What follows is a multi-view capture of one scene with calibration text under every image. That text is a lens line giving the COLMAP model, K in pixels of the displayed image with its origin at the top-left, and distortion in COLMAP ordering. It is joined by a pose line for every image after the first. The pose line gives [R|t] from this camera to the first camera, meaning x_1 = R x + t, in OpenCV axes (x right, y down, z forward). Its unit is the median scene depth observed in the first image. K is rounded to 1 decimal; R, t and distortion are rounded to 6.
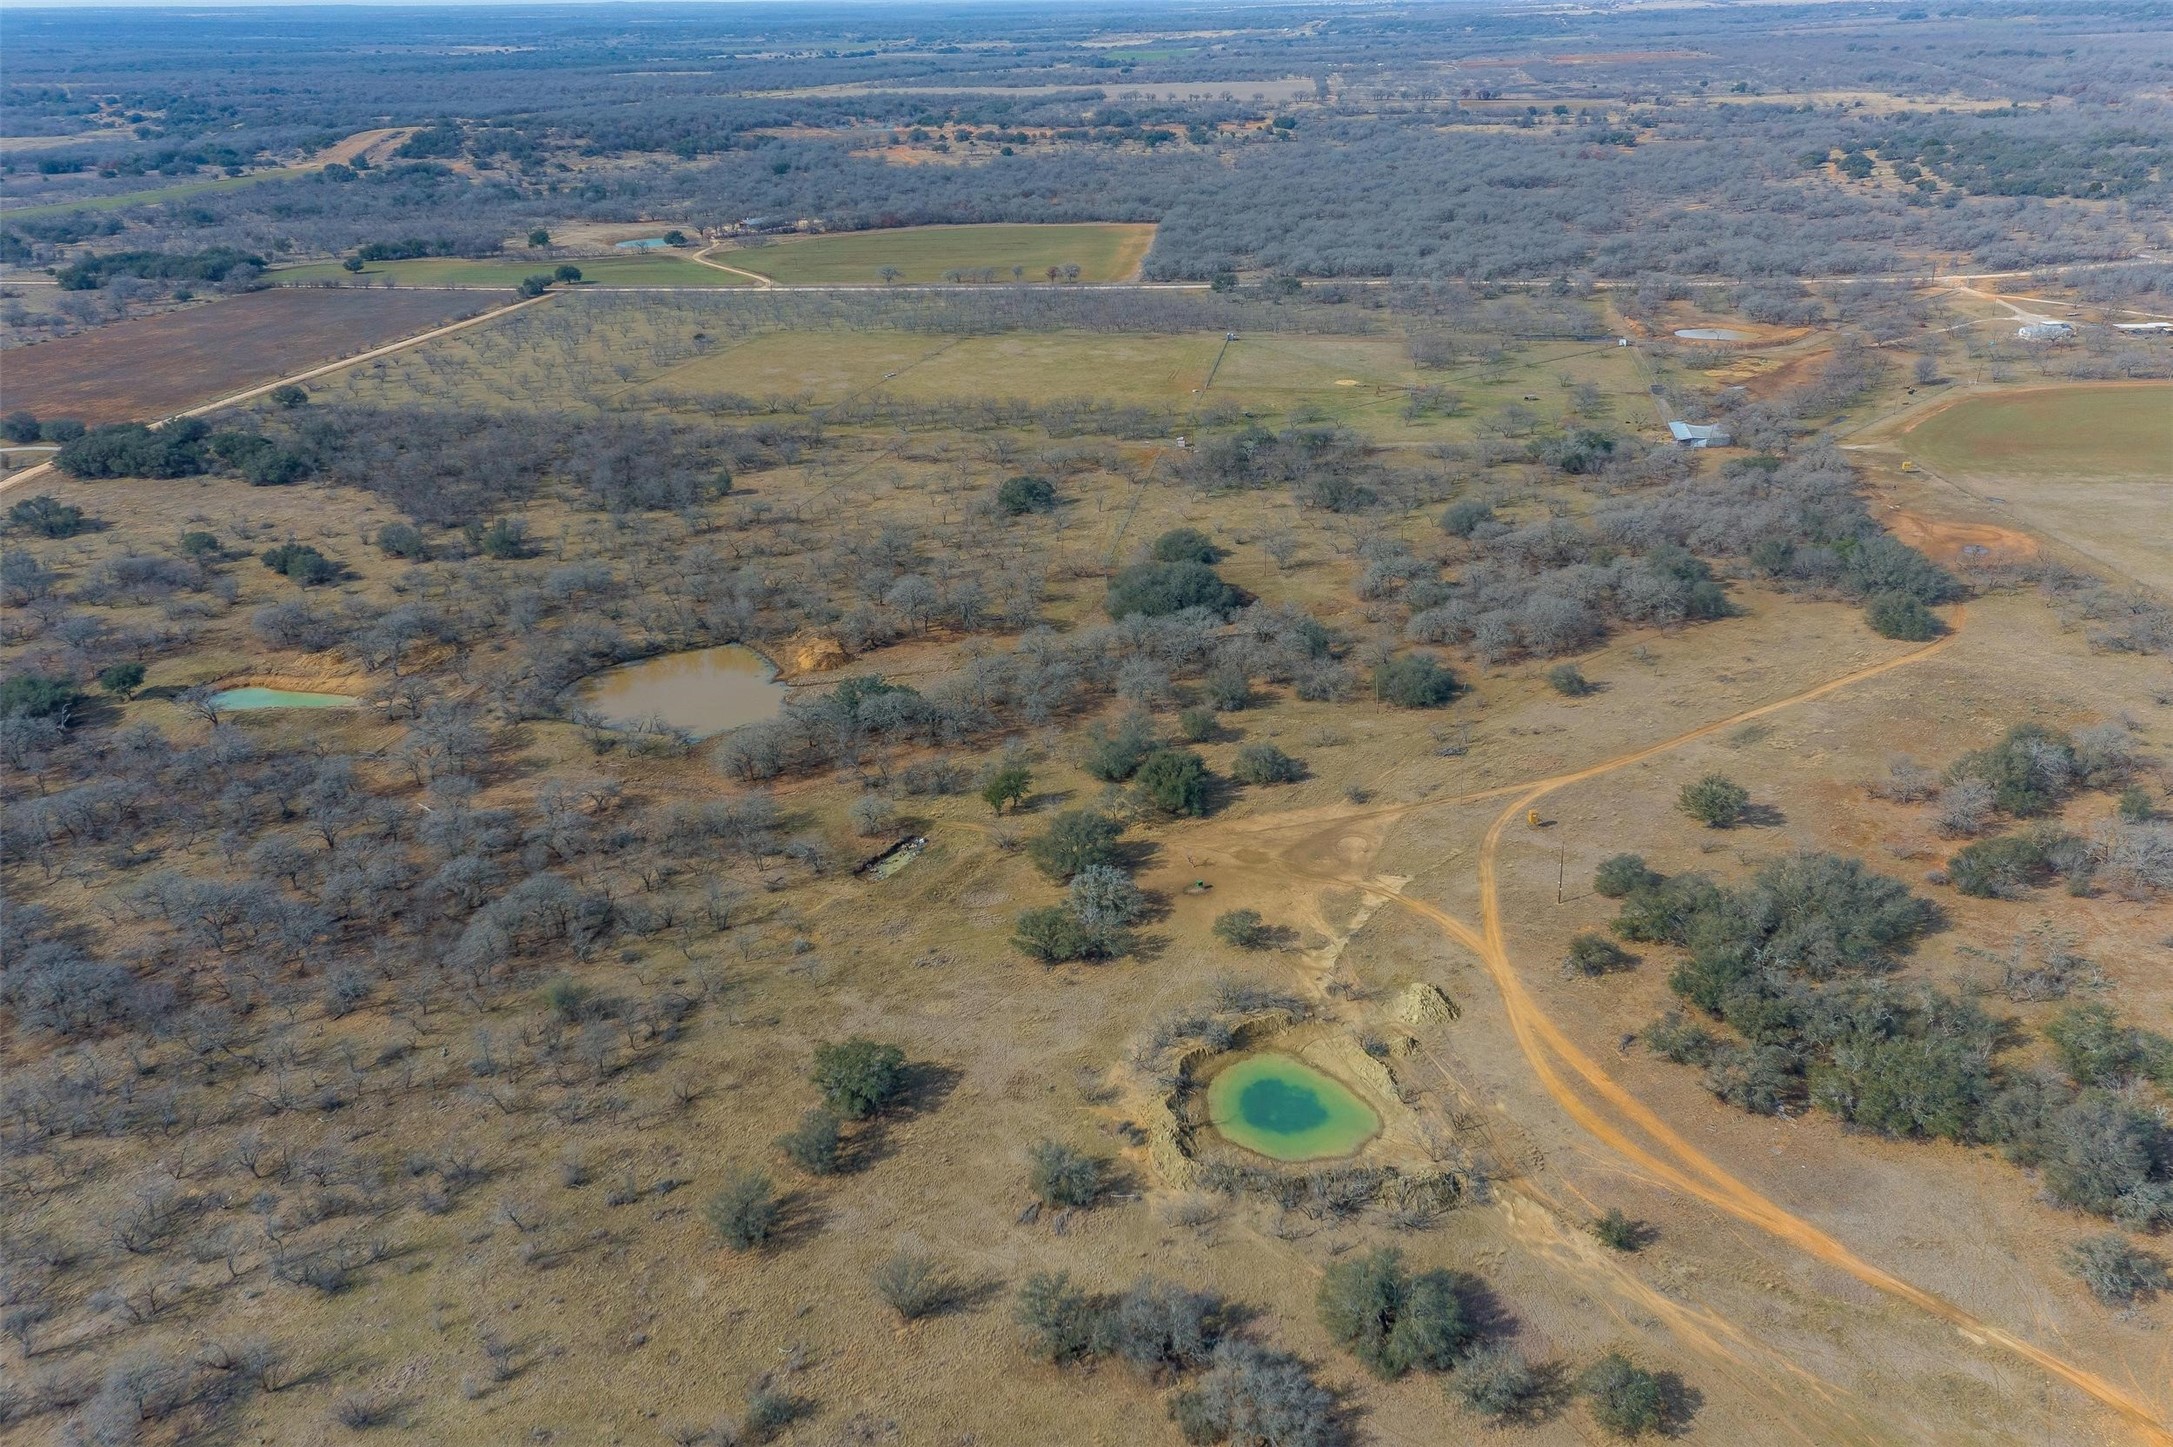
lens RADIAL K [[1716.6, 0, 1087.5], [0, 1716.6, 702.6], [0, 0, 1]] dist [0.048973, 0.020229]
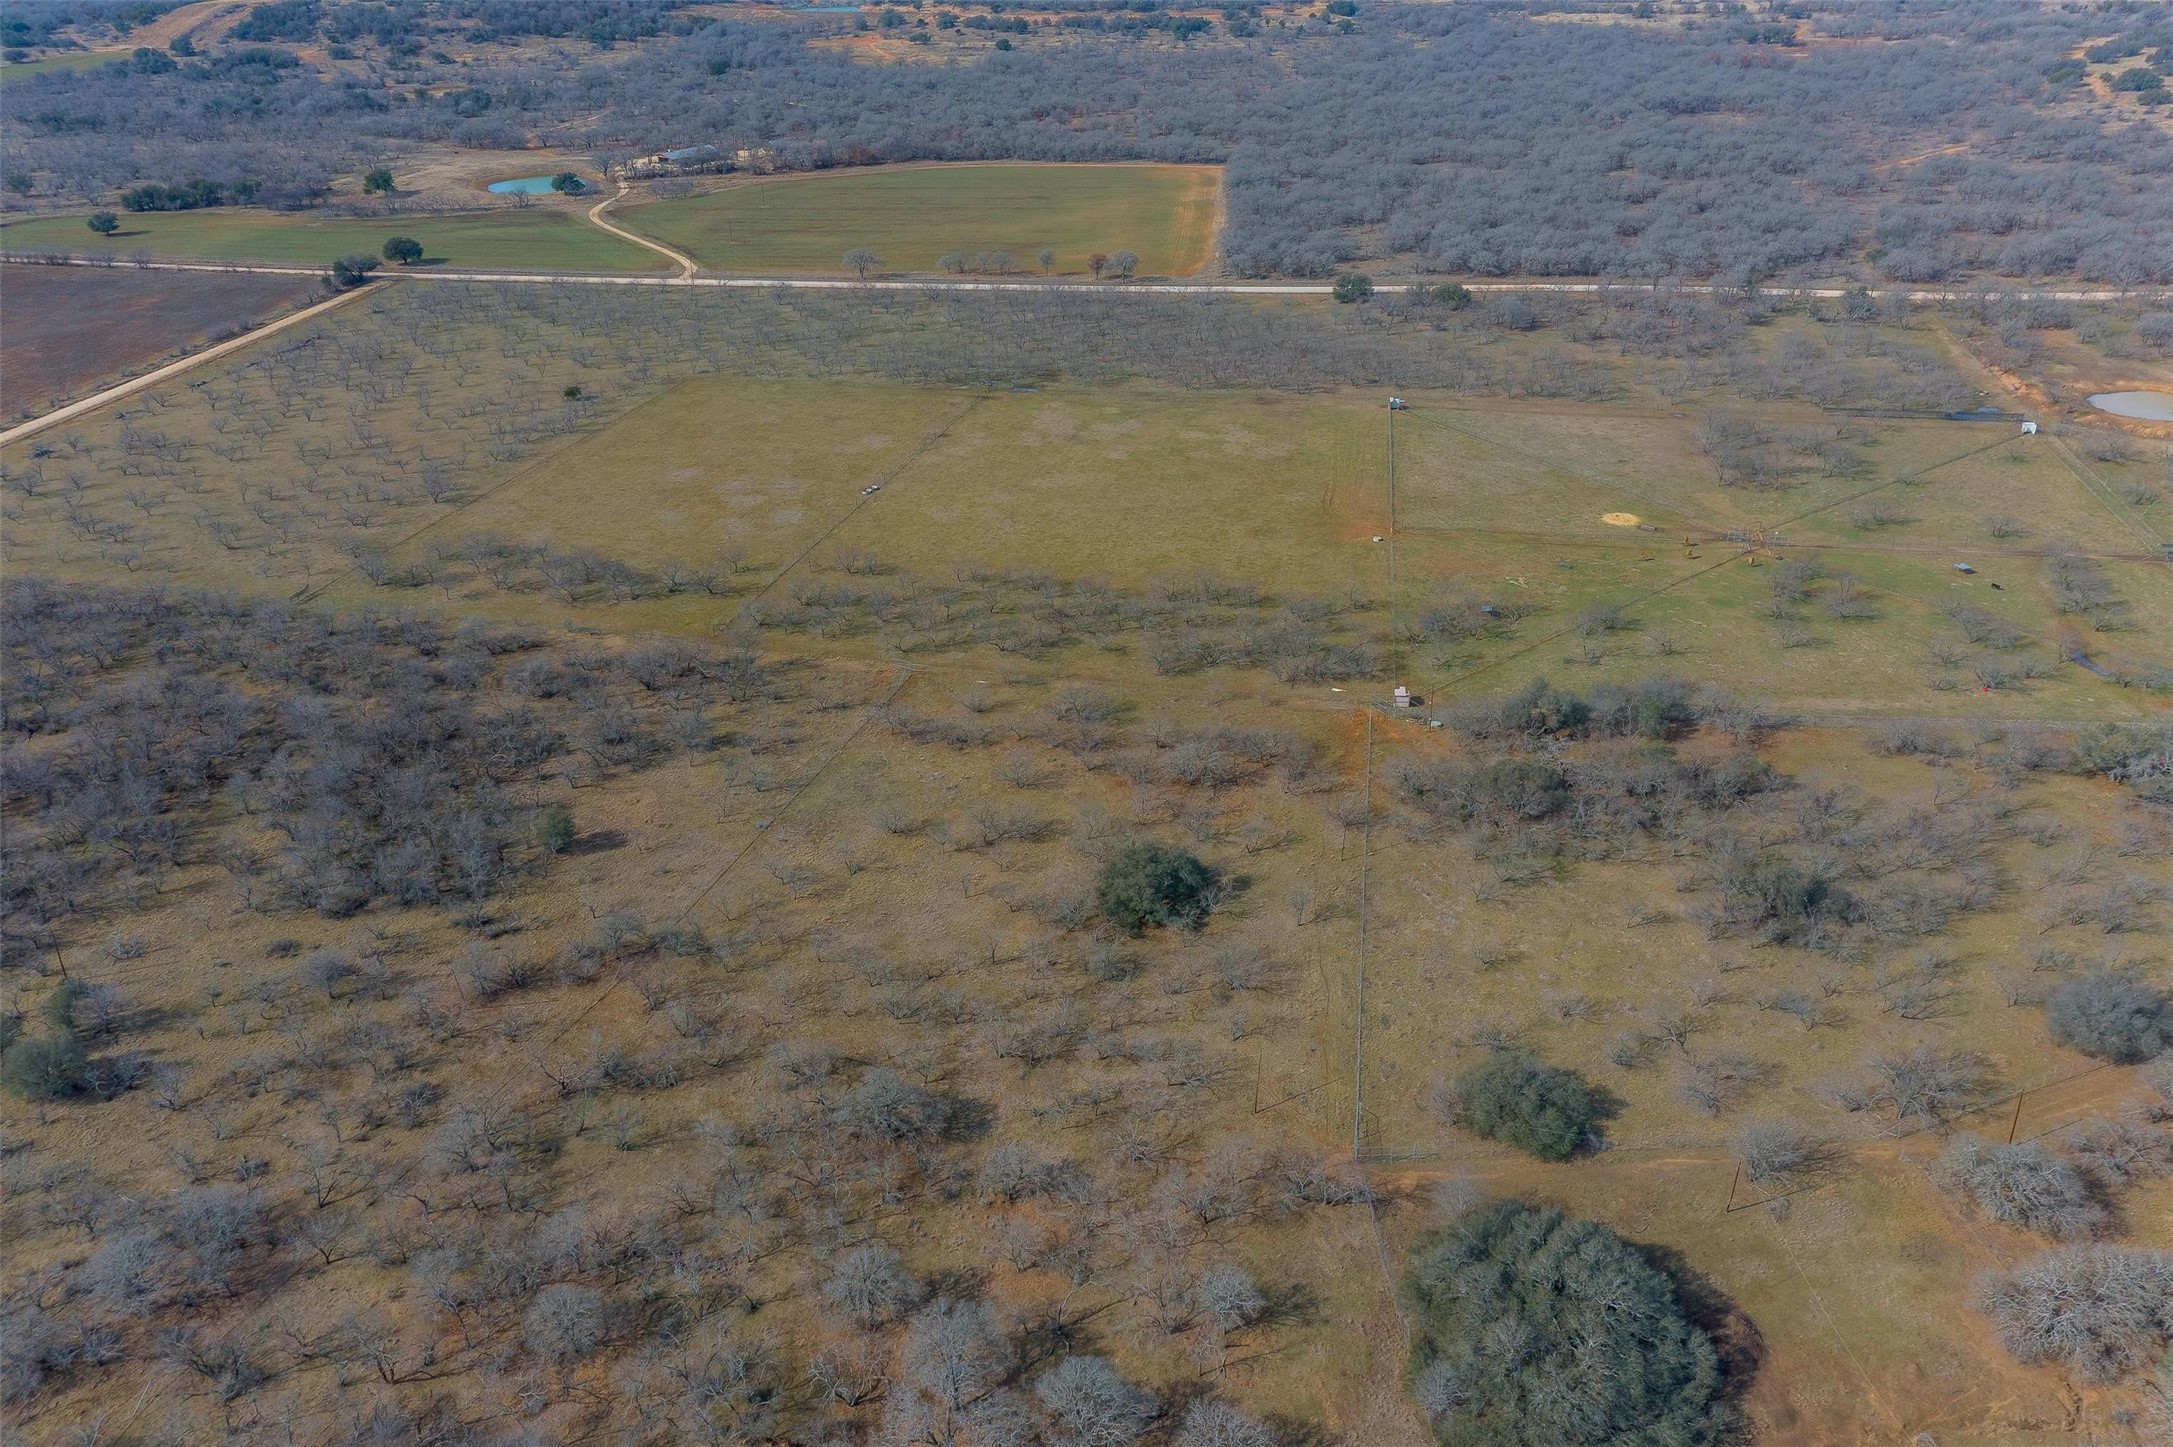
lens RADIAL K [[1716.6, 0, 1087.6], [0, 1716.6, 742.6], [0, 0, 1]] dist [0.048973, 0.020229]
pose [[0.999814, 0.003204, 0.019005, -0.052671], [-0.004941, 0.995740, 0.092071, -0.171340], [-0.018629, -0.092147, 0.995571, 0.408856]]
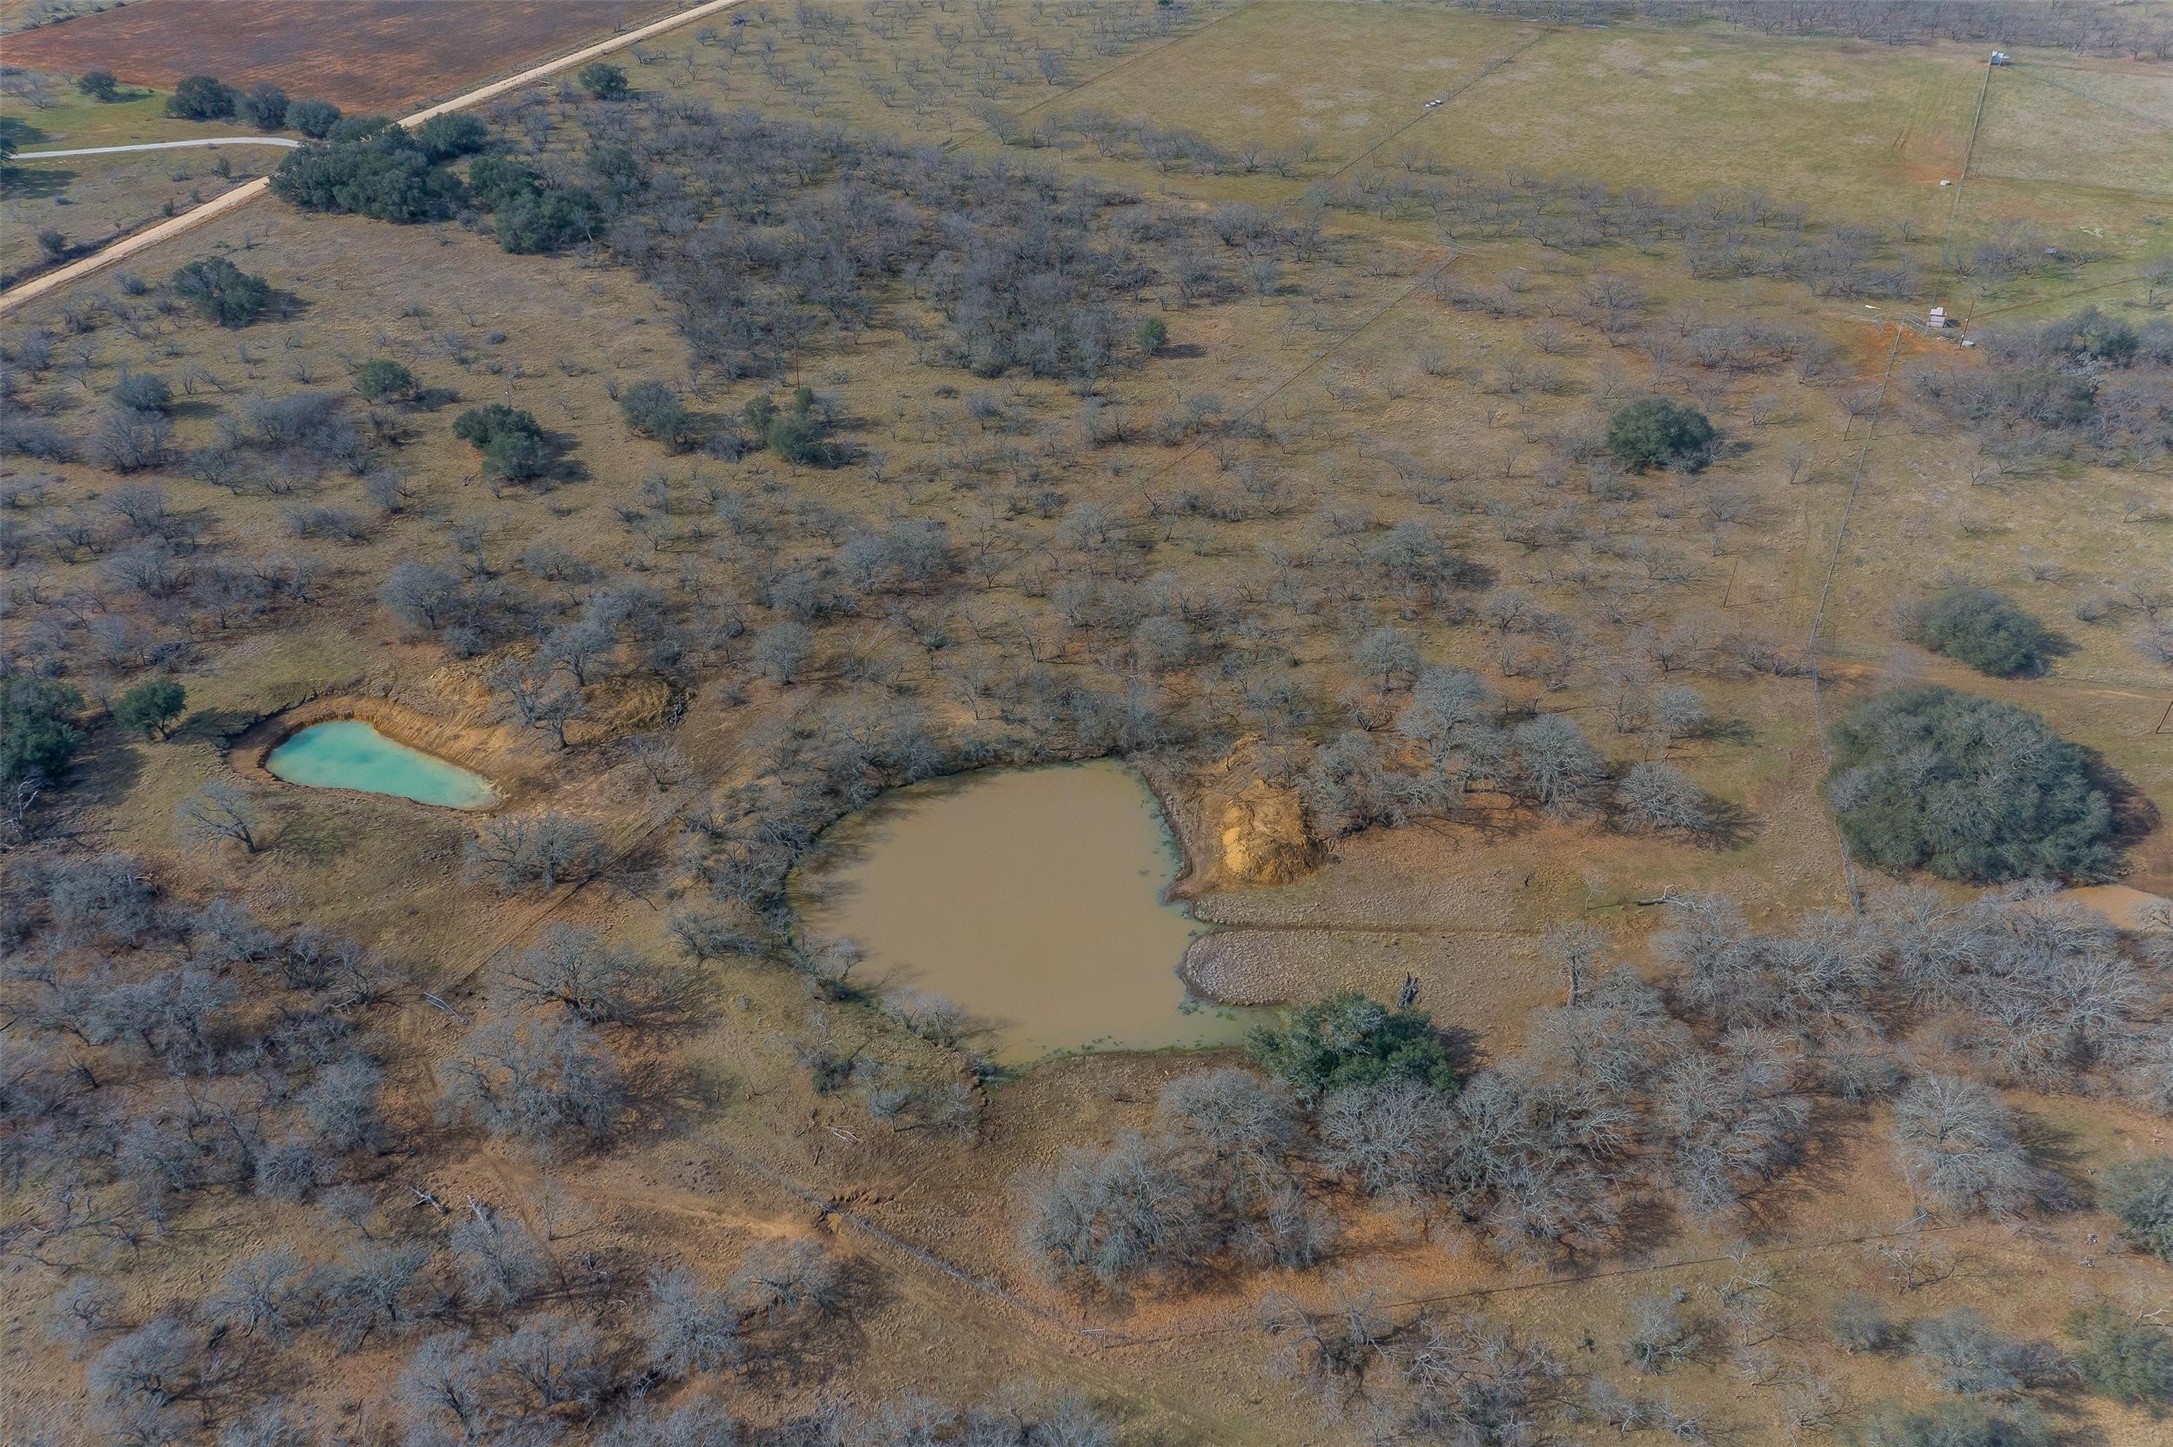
lens RADIAL K [[1716.6, 0, 1074.8], [0, 1716.6, 732.6], [0, 0, 1]] dist [0.048973, 0.020229]
pose [[0.959903, 0.171307, -0.221900, -0.063749], [-0.112258, 0.960221, 0.255685, -0.123341], [0.256874, -0.220523, 0.940949, 0.313770]]
